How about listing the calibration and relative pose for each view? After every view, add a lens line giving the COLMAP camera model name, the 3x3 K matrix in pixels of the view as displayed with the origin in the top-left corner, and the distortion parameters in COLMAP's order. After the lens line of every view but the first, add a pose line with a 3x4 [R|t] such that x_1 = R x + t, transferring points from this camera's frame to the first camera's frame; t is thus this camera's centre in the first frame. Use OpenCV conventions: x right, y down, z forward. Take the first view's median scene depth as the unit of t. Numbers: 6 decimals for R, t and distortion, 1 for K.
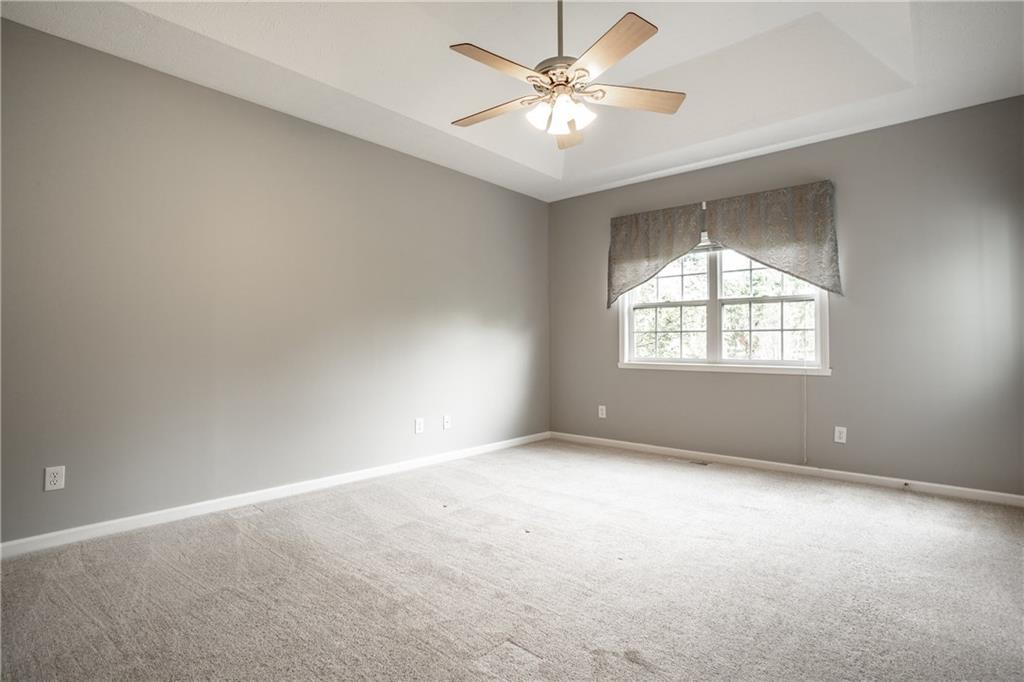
lens RADIAL K [[503.6, 0, 511.3], [0, 503.6, 338.1], [0, 0, 1]] dist [-0.070628, 0.027443]
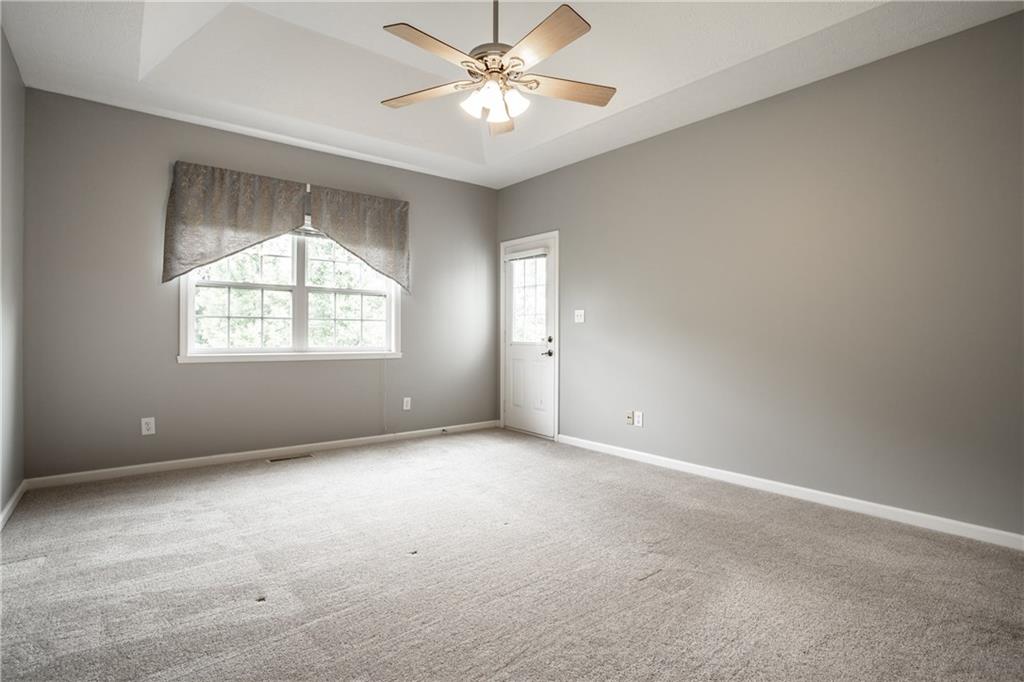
lens RADIAL K [[503.6, 0, 509.0], [0, 503.6, 337.0], [0, 0, 1]] dist [-0.070628, 0.027443]
pose [[0.160661, -0.006787, 0.986986, -0.487183], [-0.016320, 0.999821, 0.009531, 0.005768], [-0.986875, -0.017639, 0.160521, 0.447208]]
